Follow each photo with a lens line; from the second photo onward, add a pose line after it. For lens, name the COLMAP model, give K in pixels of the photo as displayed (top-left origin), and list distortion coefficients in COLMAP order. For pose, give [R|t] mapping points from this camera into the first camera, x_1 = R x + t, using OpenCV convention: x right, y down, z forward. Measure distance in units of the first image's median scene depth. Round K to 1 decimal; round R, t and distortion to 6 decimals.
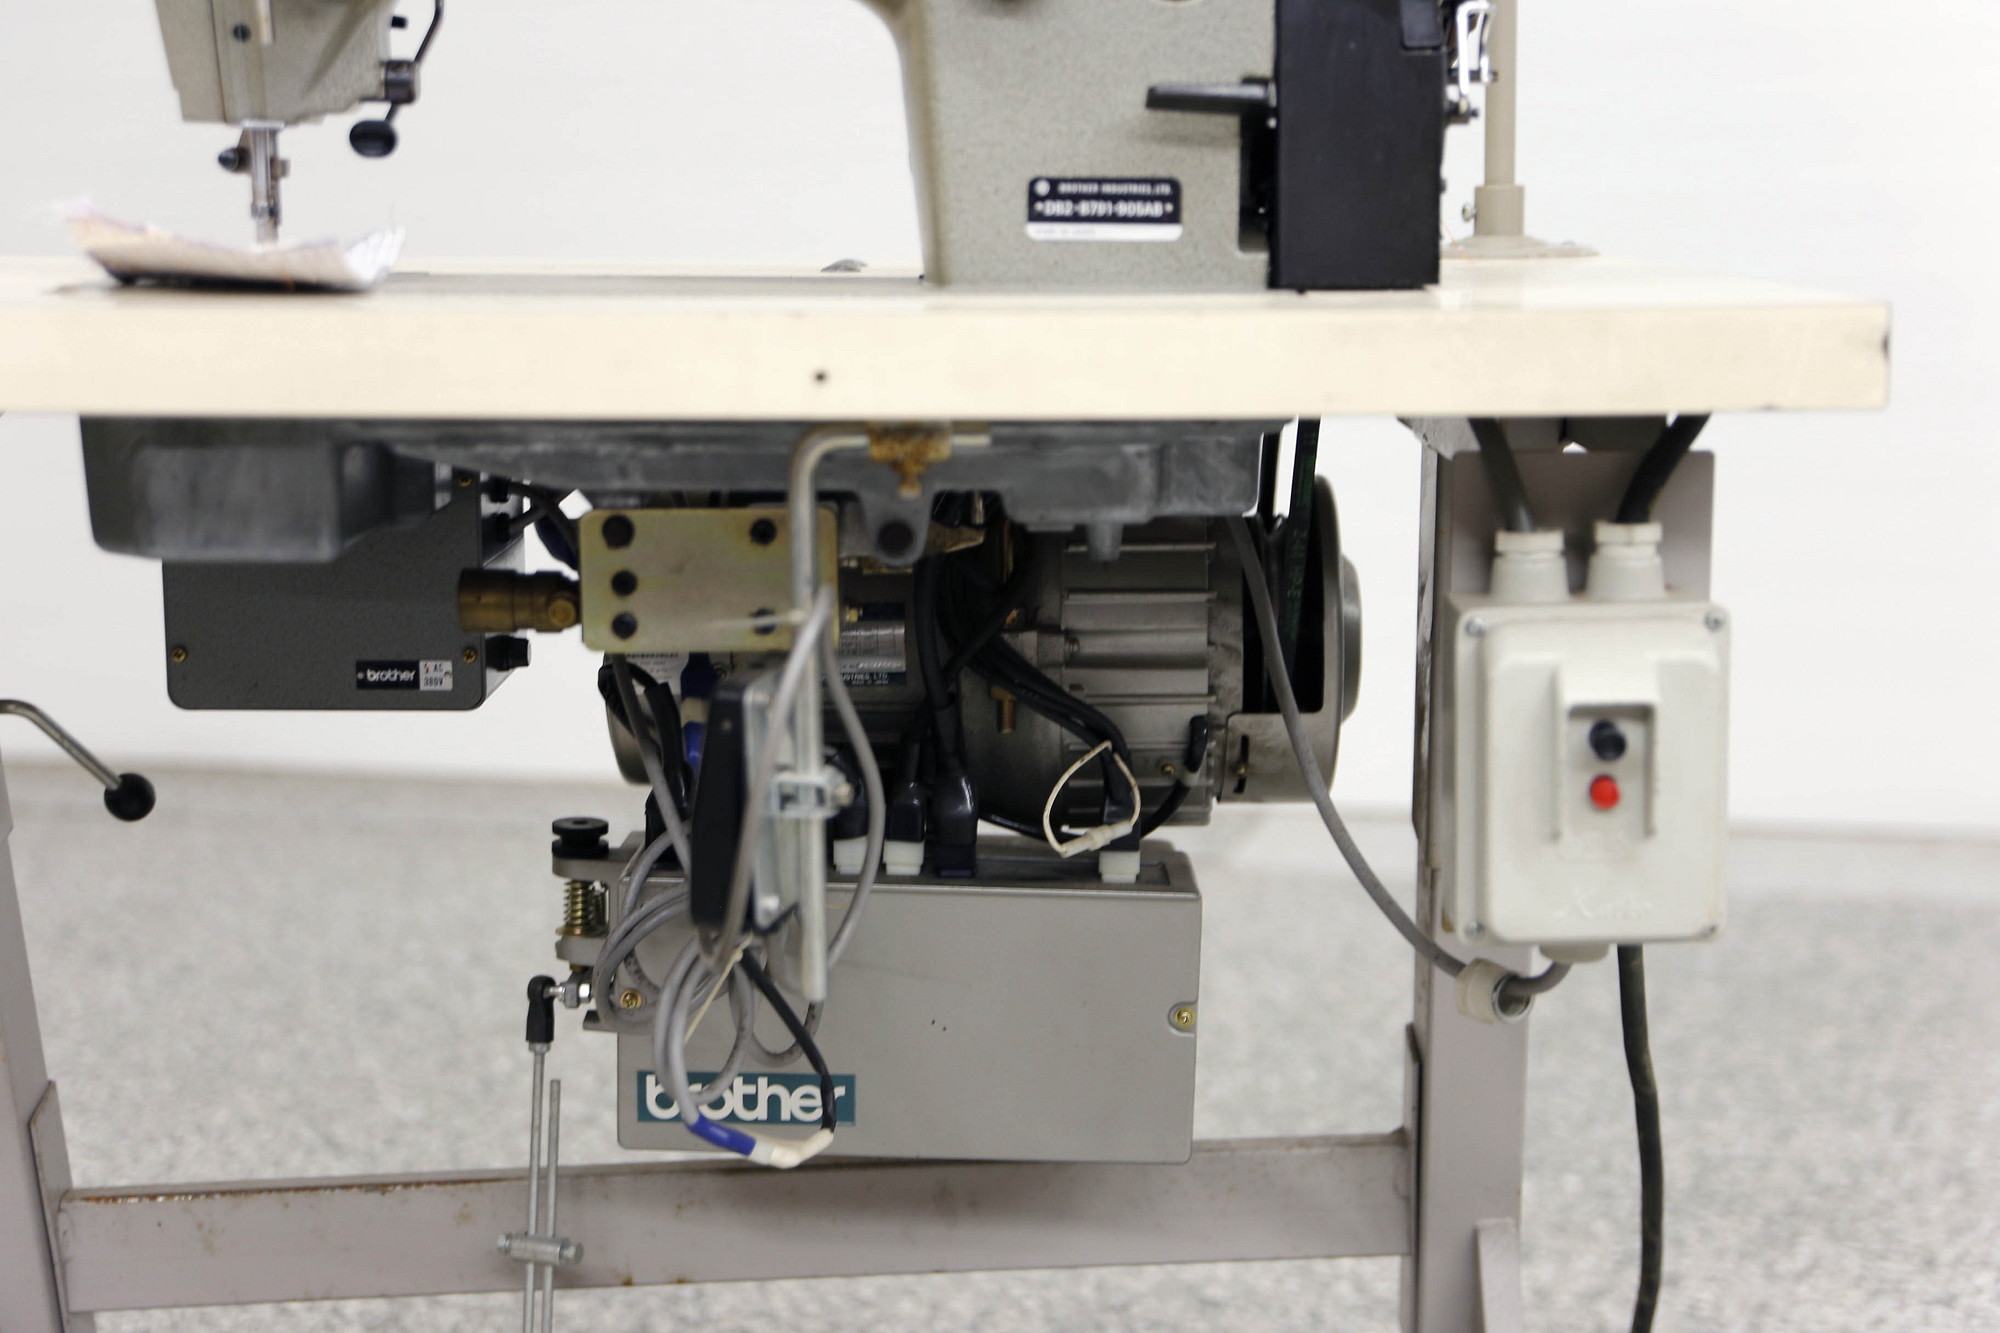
lens RADIAL K [[3266.8, 0, 1000.0], [0, 3266.8, 666.5], [0, 0, 1]] dist [0.099384, -0.012445]
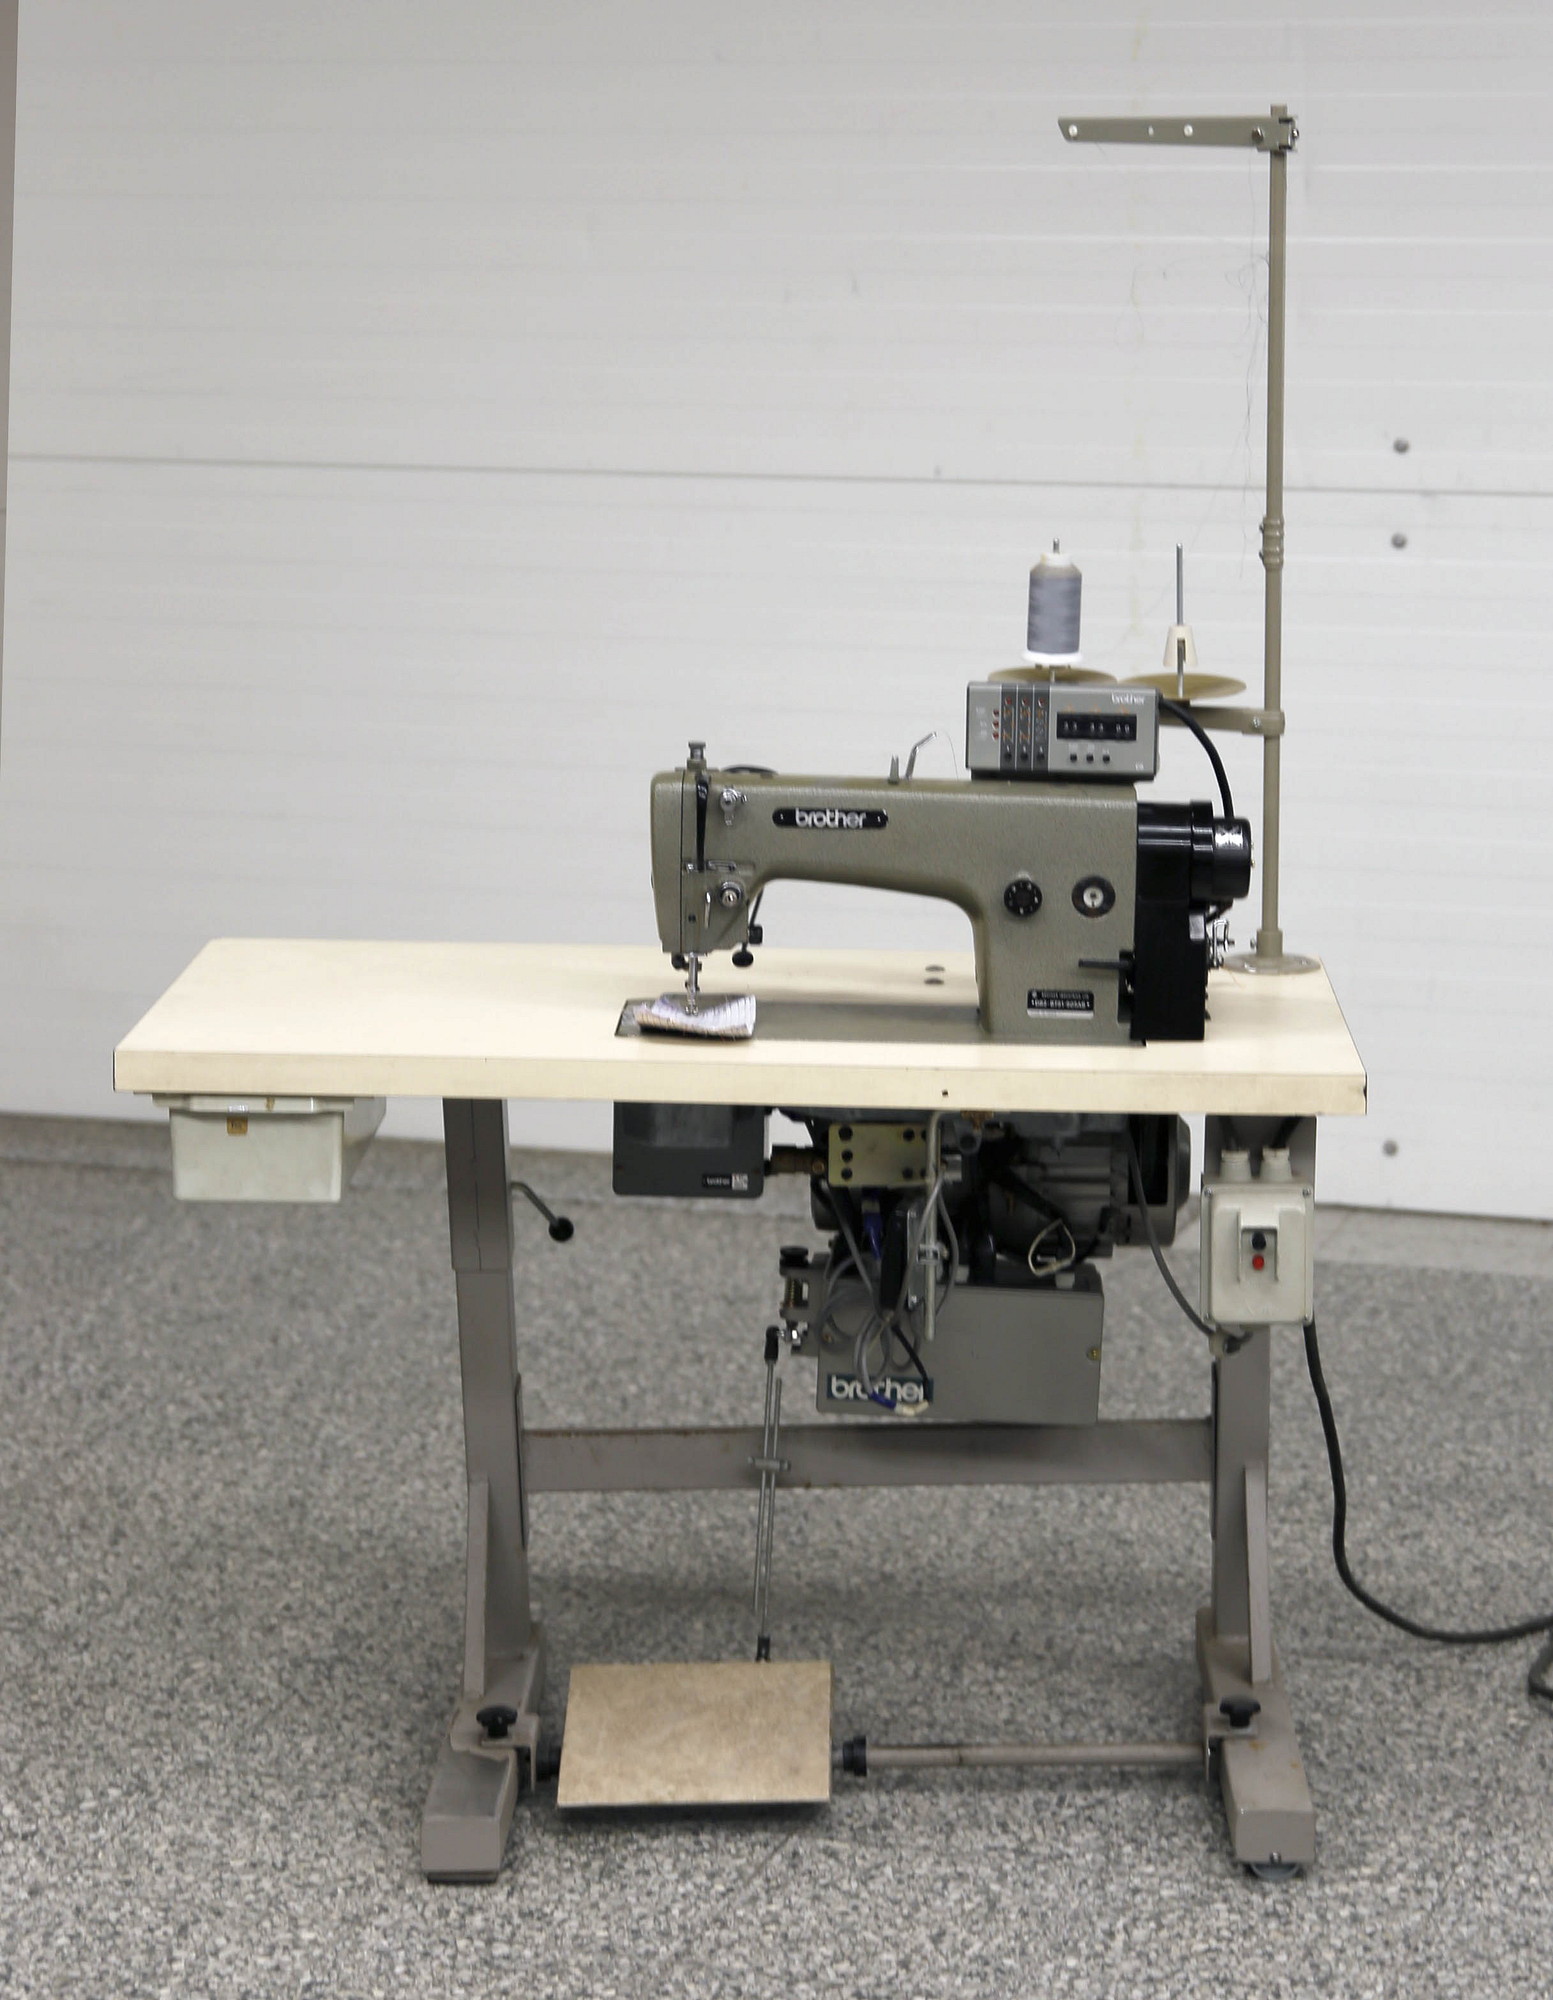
lens RADIAL K [[5151.2, 0, 928.5], [0, 5151.2, 837.8], [0, 0, 1]] dist [0.202953, 0.147148]
pose [[0.999712, 0.023388, -0.005357, -0.038249], [-0.023393, 0.999726, -0.001016, -0.212467], [0.005332, 0.001141, 0.999985, -2.253309]]
